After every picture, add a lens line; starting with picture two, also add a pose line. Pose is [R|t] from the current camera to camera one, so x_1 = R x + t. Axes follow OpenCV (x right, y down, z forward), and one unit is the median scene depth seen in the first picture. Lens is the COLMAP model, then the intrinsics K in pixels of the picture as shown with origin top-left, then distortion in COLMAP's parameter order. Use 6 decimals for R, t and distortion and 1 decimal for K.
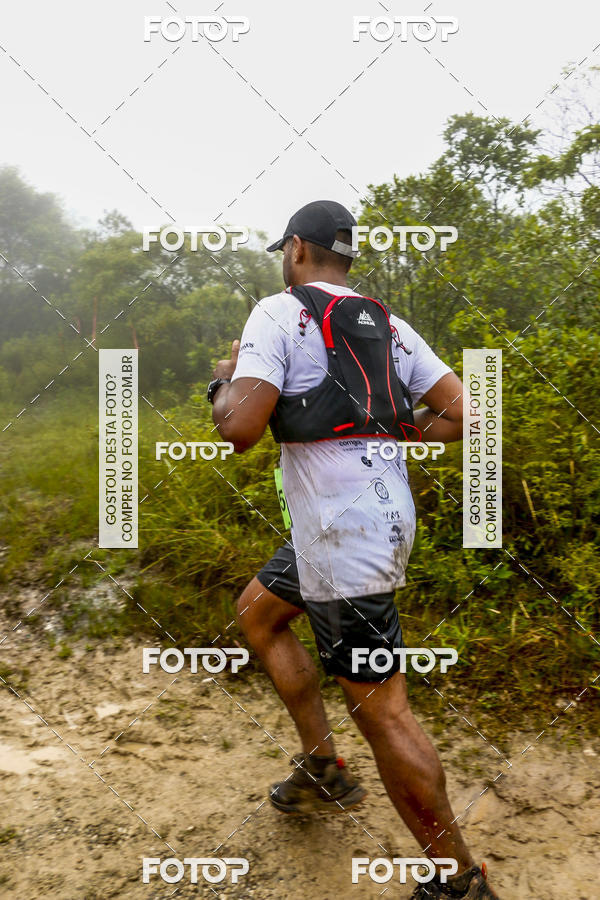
lens RADIAL K [[808.0, 0, 300.1], [0, 808.0, 450.2], [0, 0, 1]] dist [-0.156747, 0.202353]
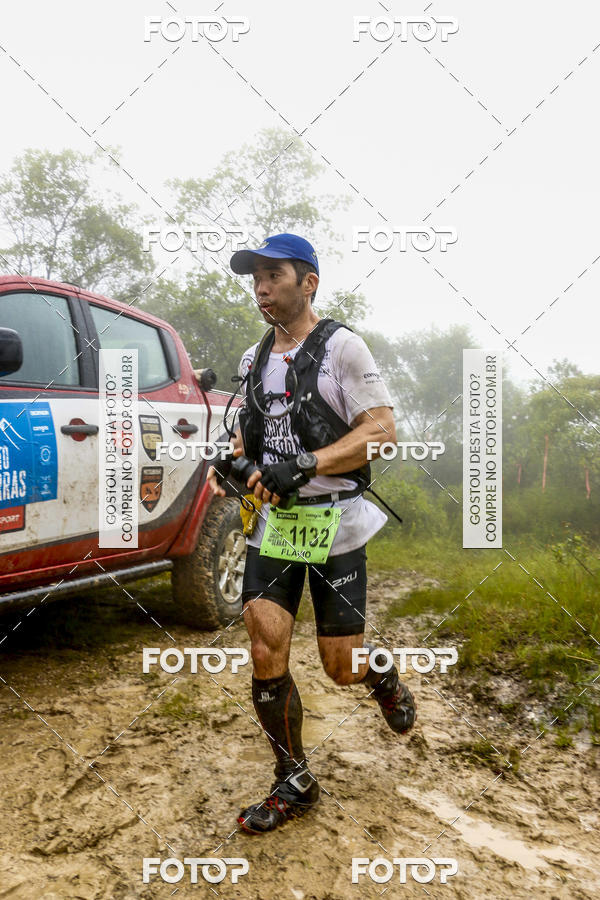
lens RADIAL K [[808.0, 0, 306.9], [0, 808.0, 454.8], [0, 0, 1]] dist [-0.156747, 0.202353]
pose [[0.876629, 0.031476, -0.480136, -0.162269], [-0.138531, 0.972118, -0.189200, 0.169457], [0.460794, 0.232372, 0.856547, 0.179821]]
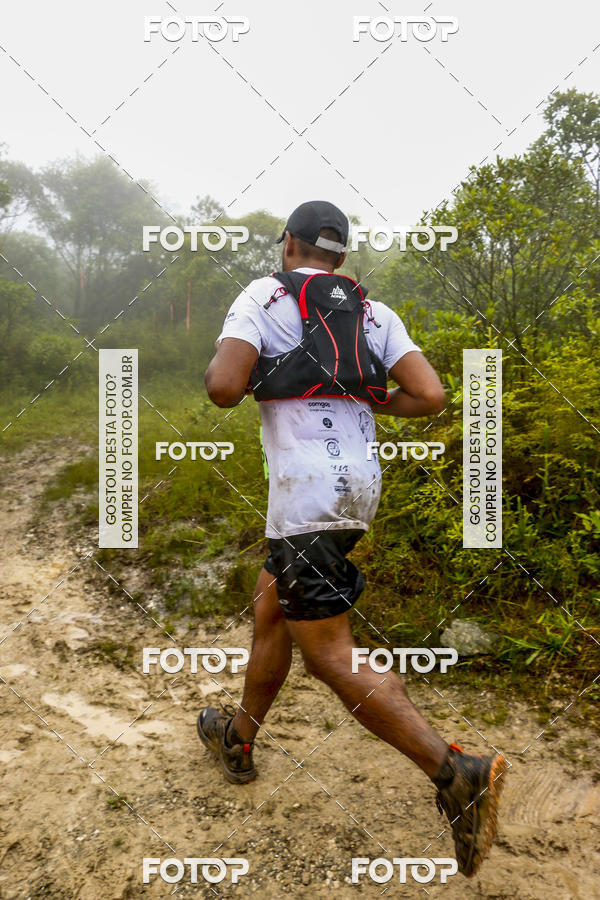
lens RADIAL K [[808.0, 0, 302.0], [0, 808.0, 448.8], [0, 0, 1]] dist [-0.156747, 0.202353]
pose [[0.994582, 0.013055, -0.103134, -0.022594], [-0.011381, 0.999794, 0.016806, 0.002521], [0.103332, -0.015541, 0.994525, -0.002400]]
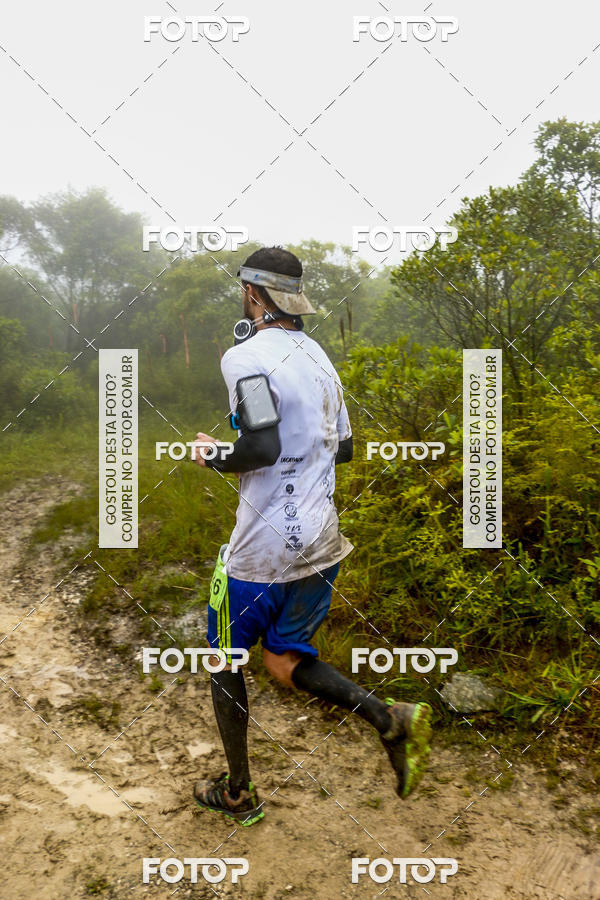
lens RADIAL K [[808.0, 0, 303.1], [0, 808.0, 451.4], [0, 0, 1]] dist [-0.156747, 0.202353]
pose [[0.995190, -0.004228, -0.097875, -0.019498], [0.002828, 0.999892, -0.014445, -0.018707], [0.097926, 0.014099, 0.995094, 0.041163]]
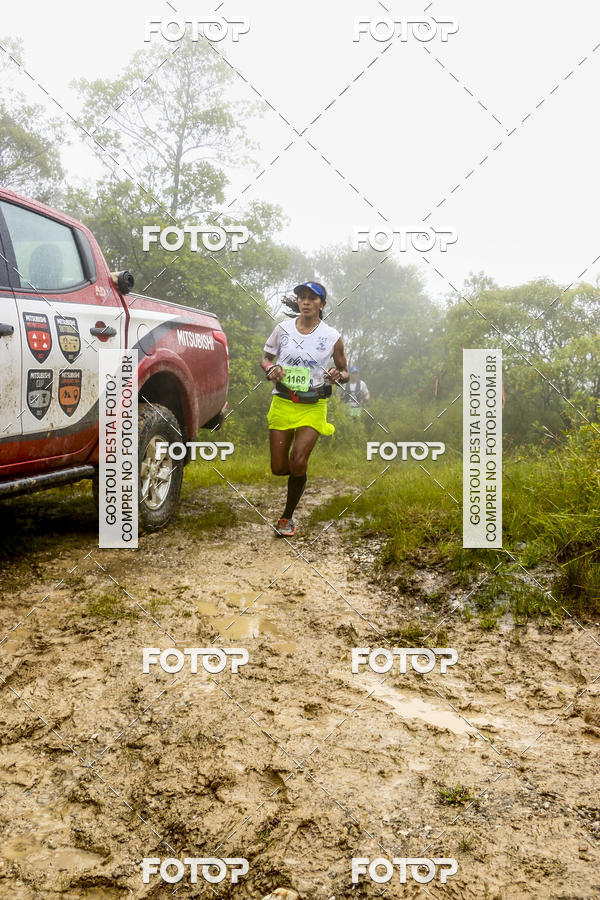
lens RADIAL K [[808.0, 0, 303.4], [0, 808.0, 450.3], [0, 0, 1]] dist [-0.156747, 0.202353]
pose [[0.920348, 0.060231, -0.386434, -0.174684], [-0.110602, 0.987820, -0.109448, 0.197757], [0.375135, 0.143471, 0.915800, 0.188970]]
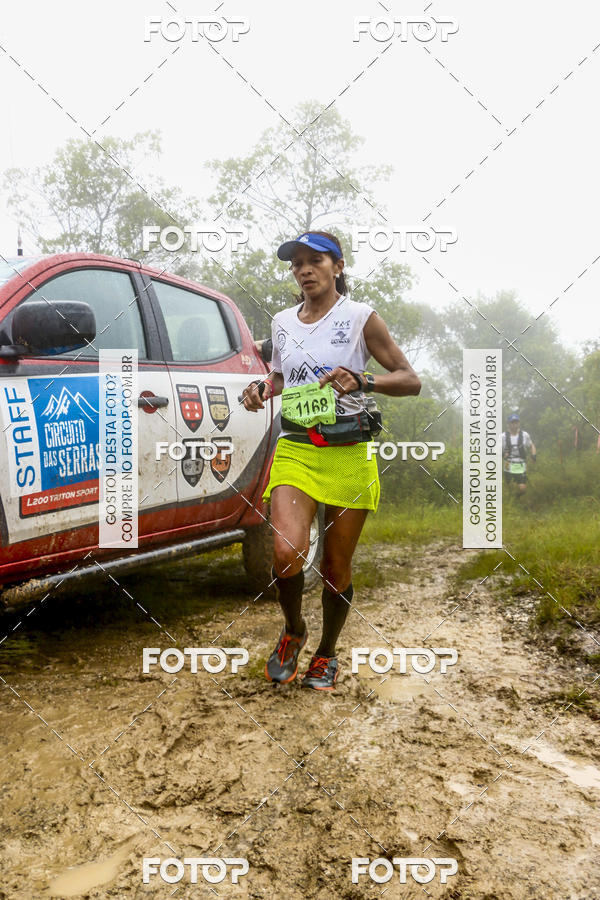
lens RADIAL K [[808.0, 0, 308.0], [0, 808.0, 446.9], [0, 0, 1]] dist [-0.156747, 0.202353]
pose [[0.848106, -0.003104, -0.529818, -0.188694], [-0.100436, 0.980910, -0.166521, 0.195410], [0.520220, 0.194440, 0.831603, 0.168858]]
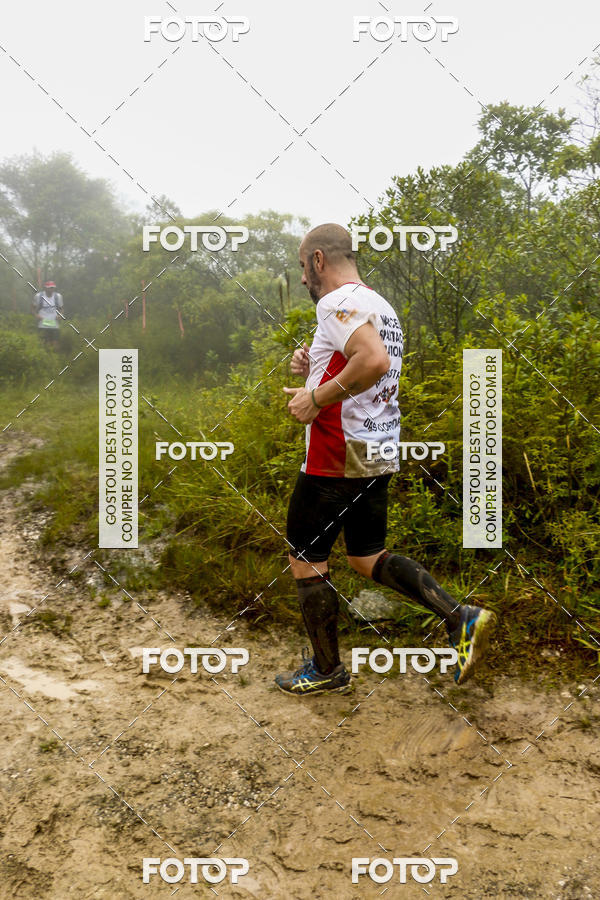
lens RADIAL K [[808.0, 0, 303.7], [0, 808.0, 450.1], [0, 0, 1]] dist [-0.156747, 0.202353]
pose [[0.998389, 0.016153, -0.054388, 0.040102], [-0.015152, 0.999709, 0.018763, 0.017800], [0.054675, -0.017908, 0.998344, -0.095851]]
